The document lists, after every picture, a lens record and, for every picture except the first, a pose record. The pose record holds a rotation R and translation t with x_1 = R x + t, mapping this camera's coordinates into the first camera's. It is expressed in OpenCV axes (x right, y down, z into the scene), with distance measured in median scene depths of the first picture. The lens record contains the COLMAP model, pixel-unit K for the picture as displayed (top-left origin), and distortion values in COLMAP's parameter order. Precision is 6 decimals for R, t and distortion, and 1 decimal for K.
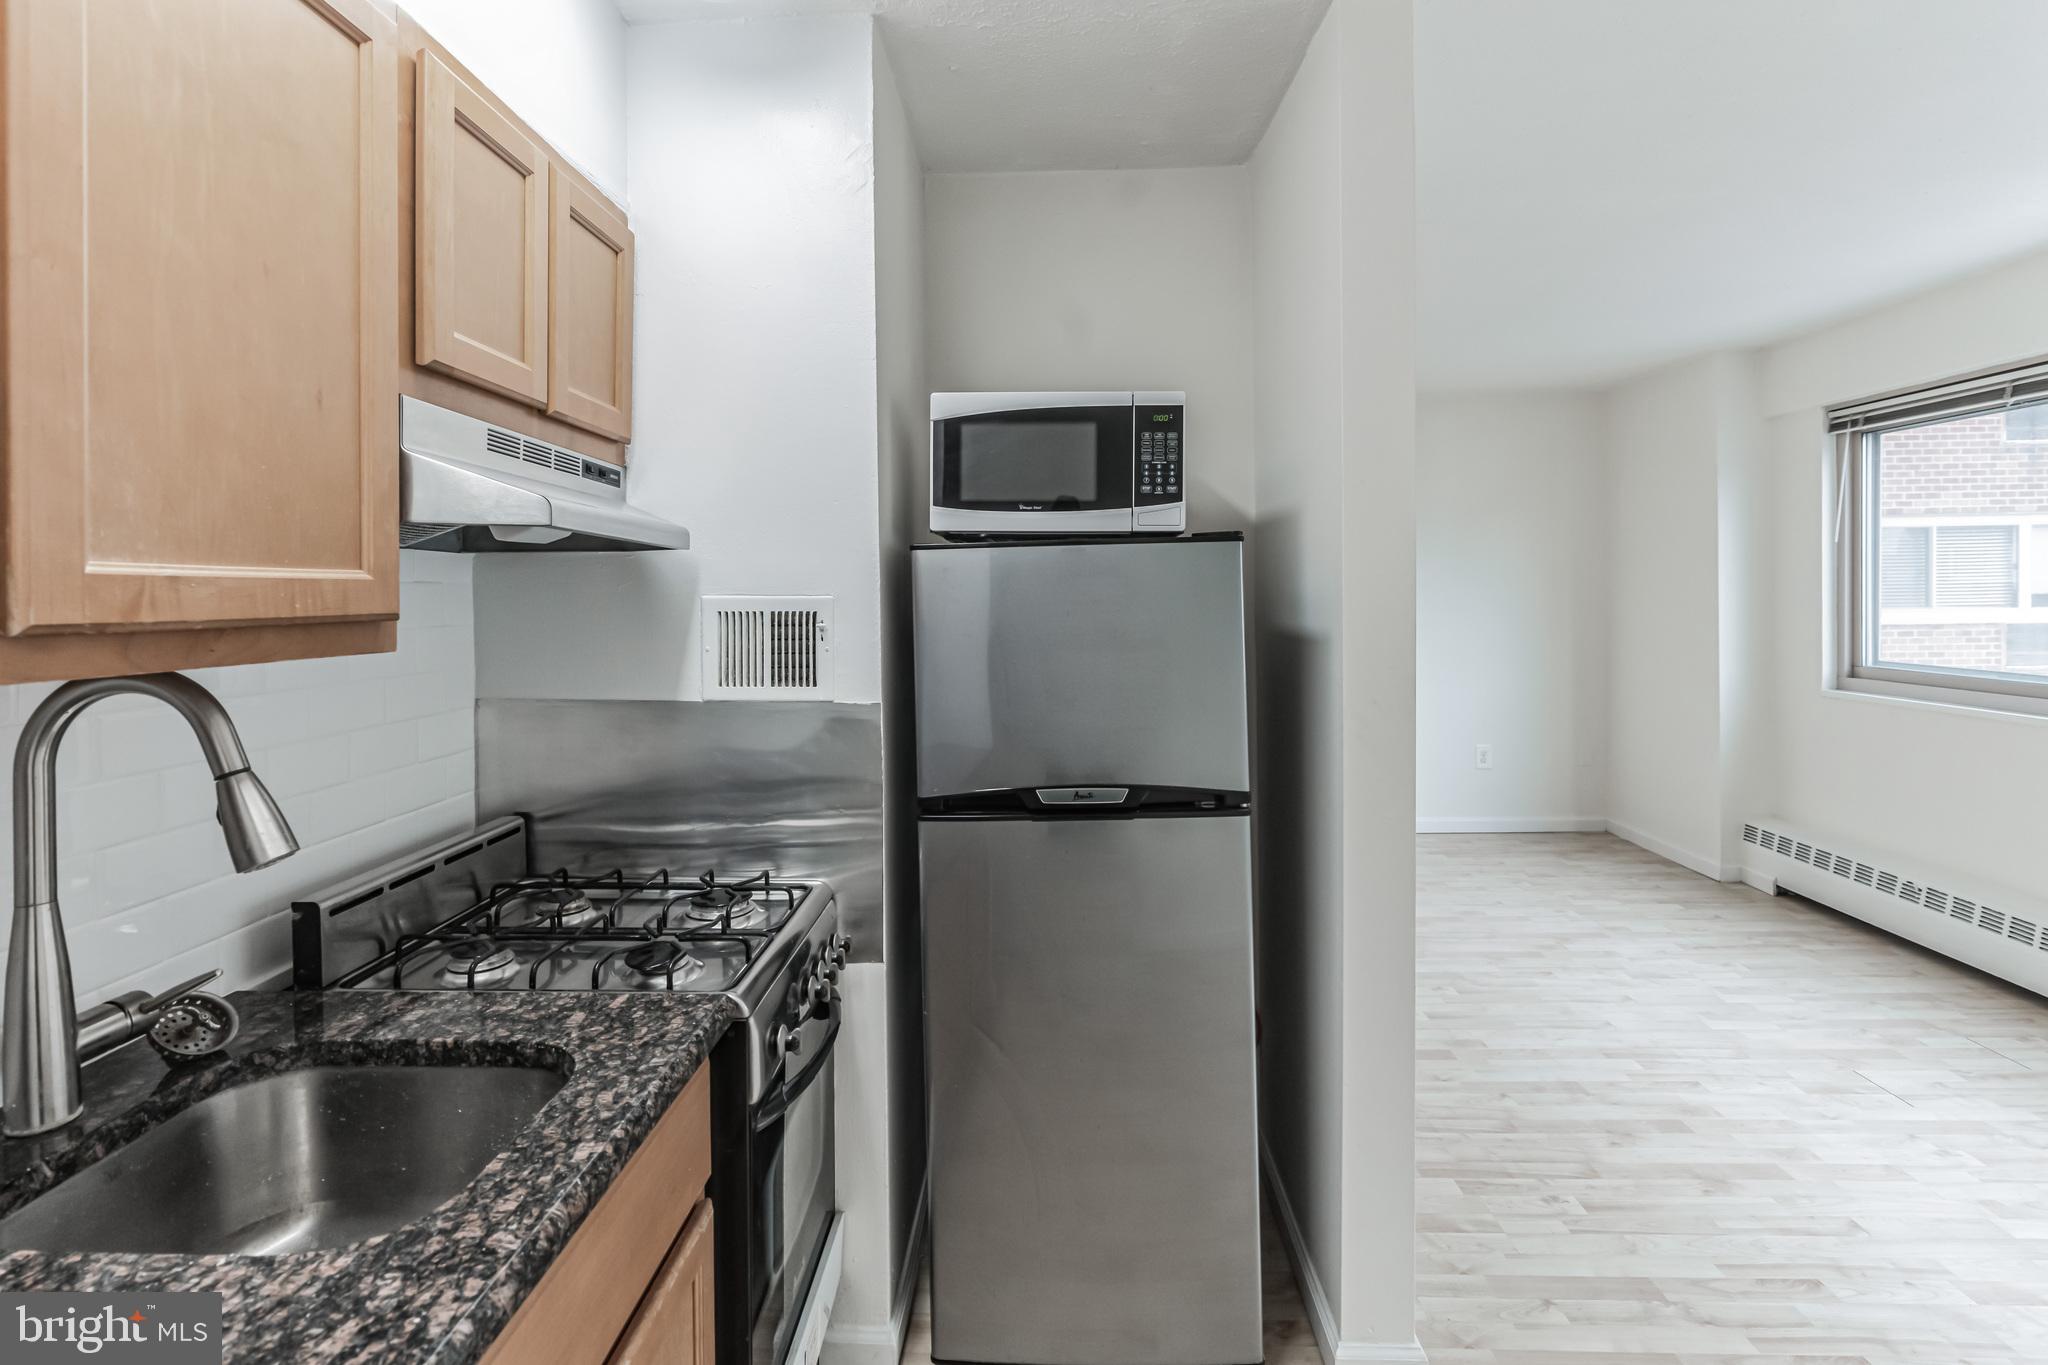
lens RADIAL K [[928.5, 0, 992.5], [0, 928.5, 611.2], [0, 0, 1]] dist [-0.005184, 0.000103]
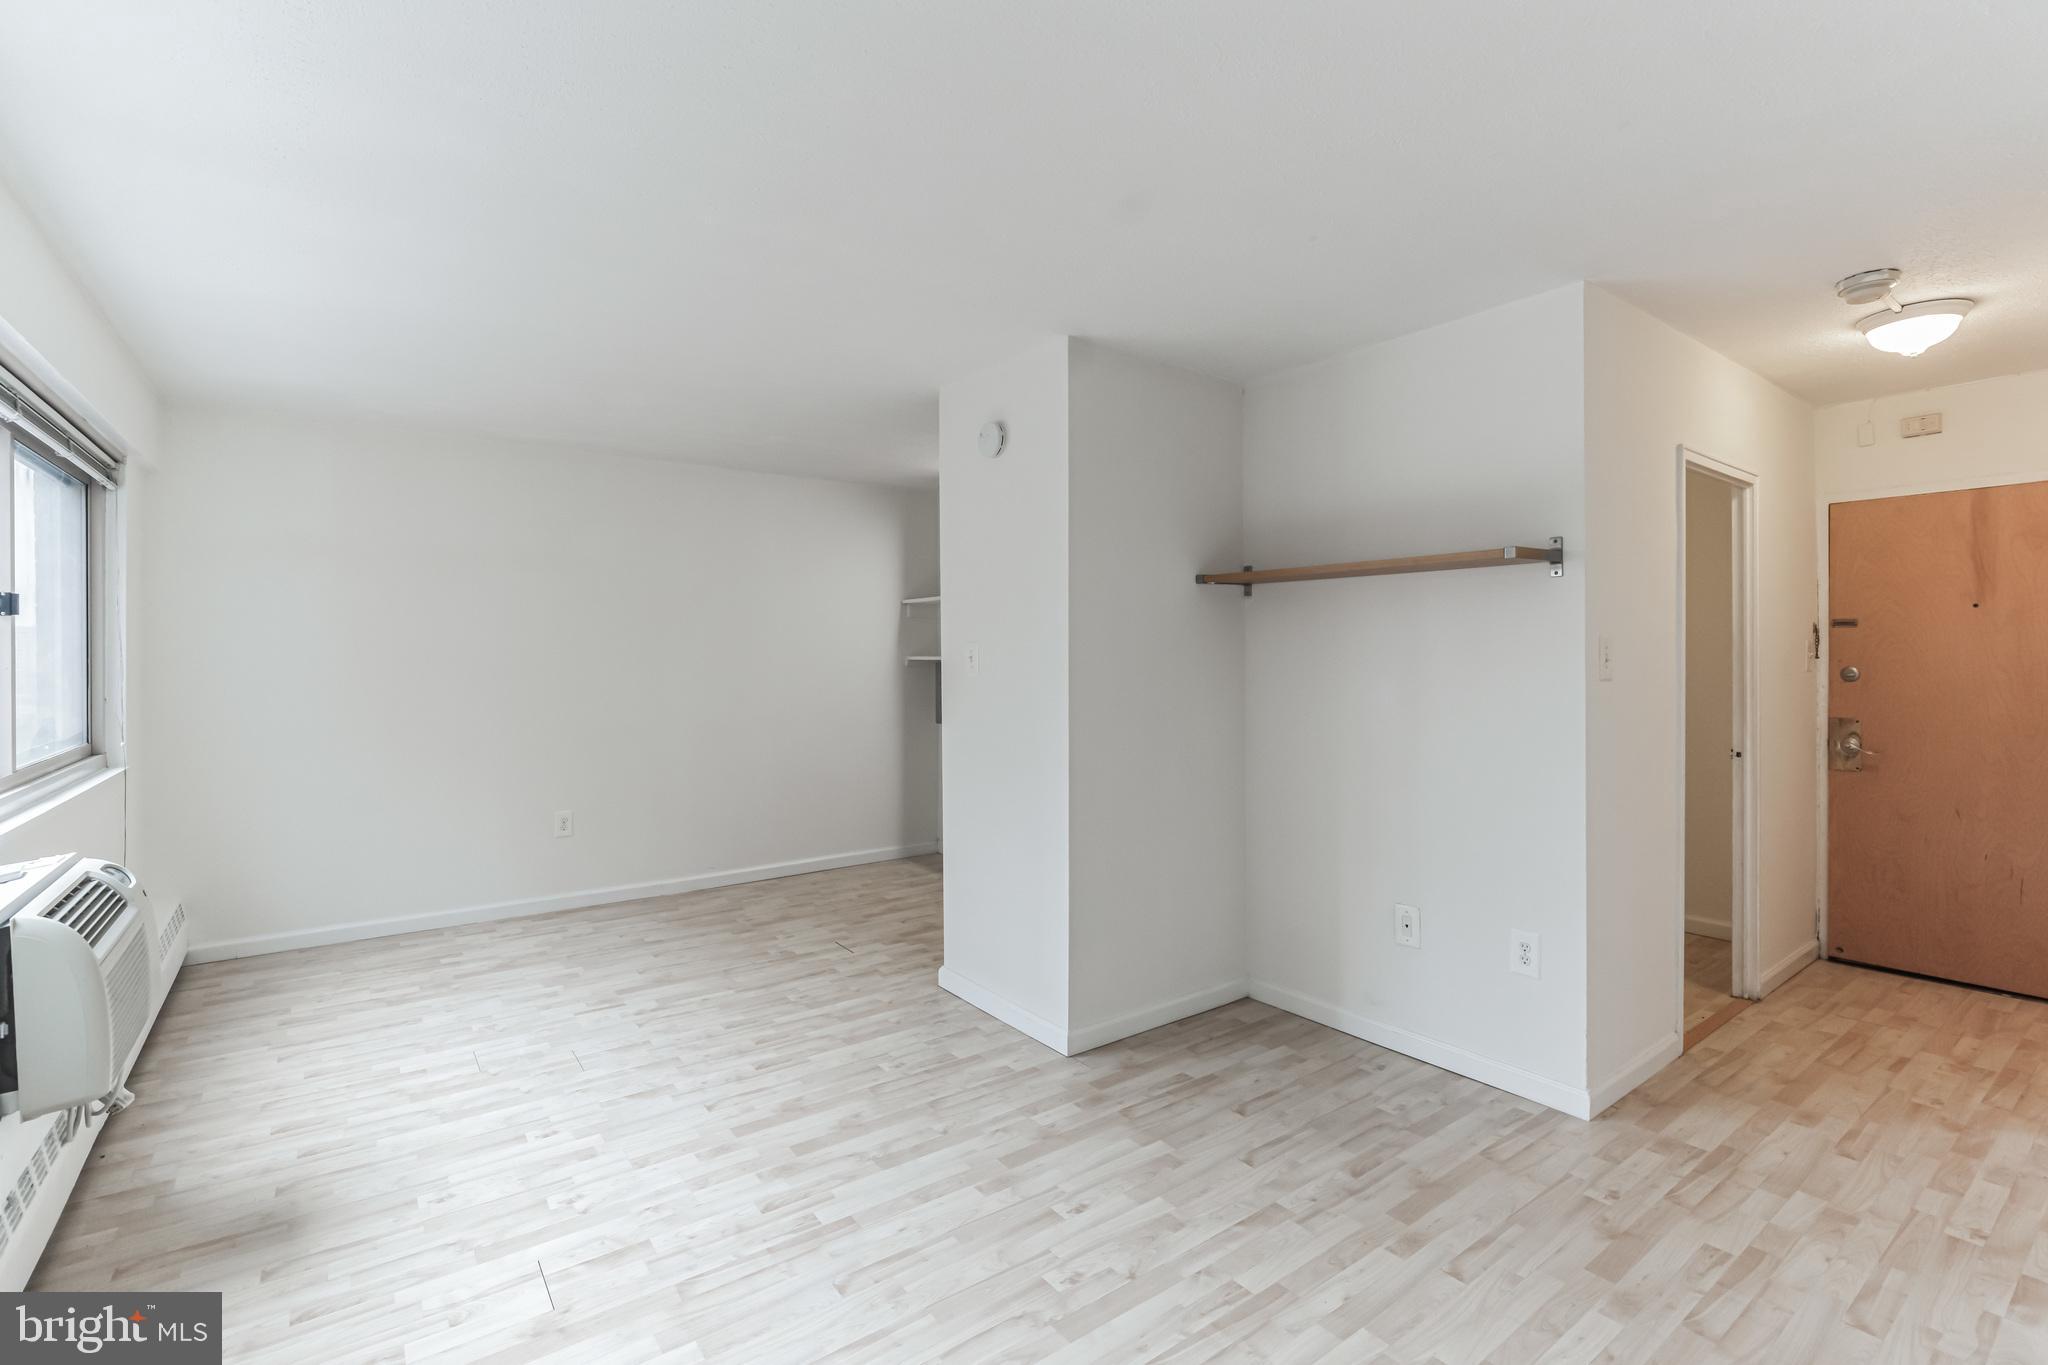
lens RADIAL K [[928.5, 0, 995.3], [0, 928.5, 656.9], [0, 0, 1]] dist [-0.005184, 0.000103]
pose [[-0.778682, 0.022487, -0.627015, 1.613068], [0.006332, 0.999588, 0.027985, -0.043120], [0.627386, 0.017821, -0.778504, 2.581719]]
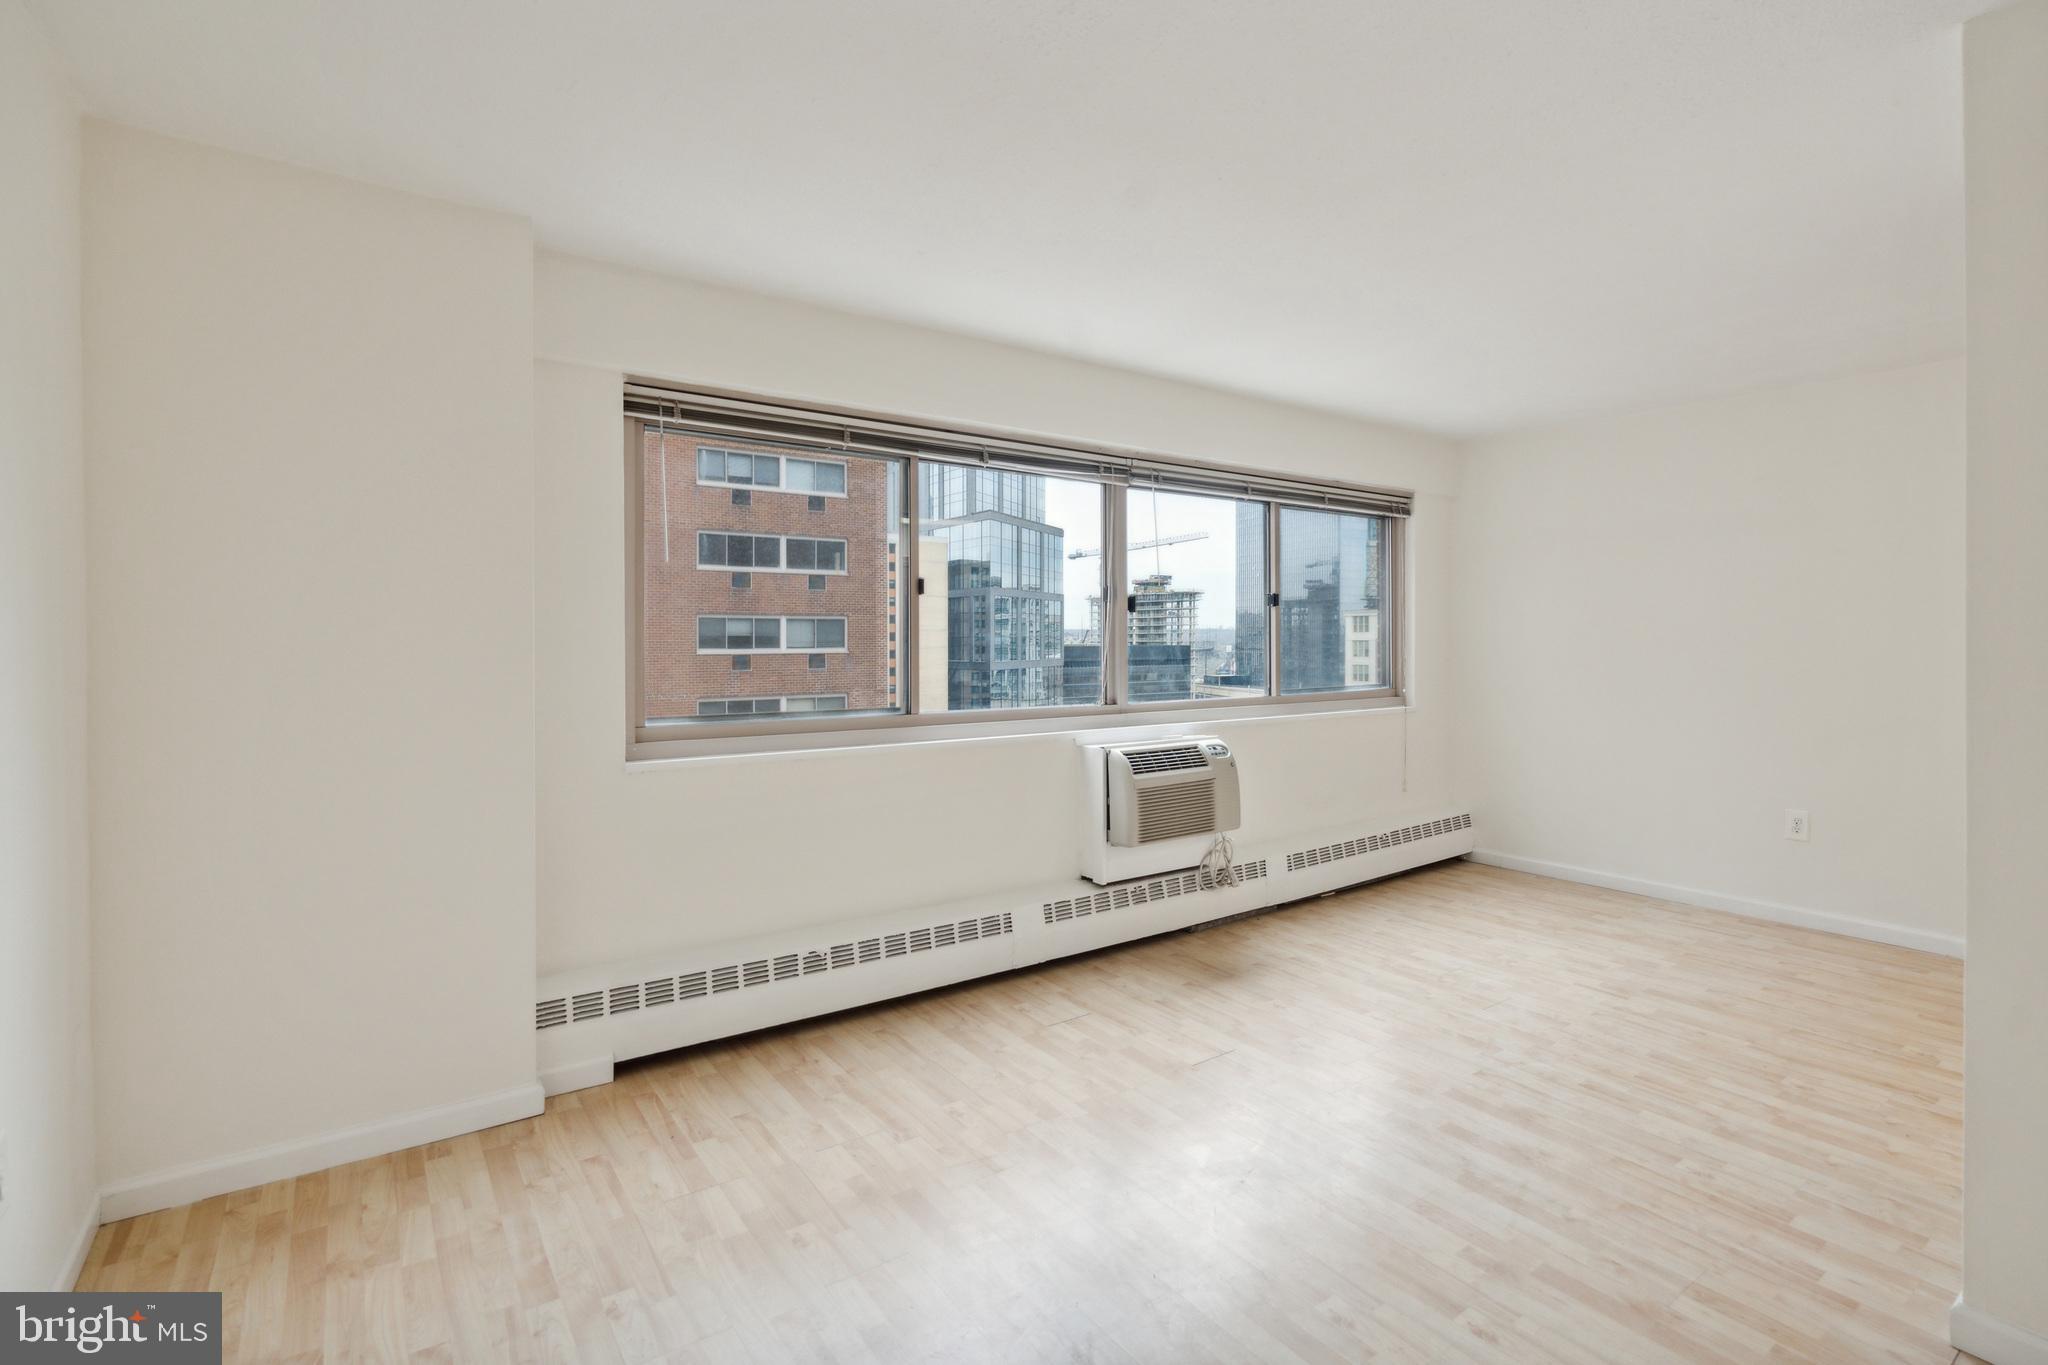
lens RADIAL K [[928.5, 0, 1027.1], [0, 928.5, 651.6], [0, 0, 1]] dist [-0.005184, 0.000103]
pose [[-0.627788, 0.012322, 0.778287, 0.299839], [0.028417, 0.999571, 0.007097, 0.001551], [-0.777865, 0.026572, -0.627869, 2.653124]]
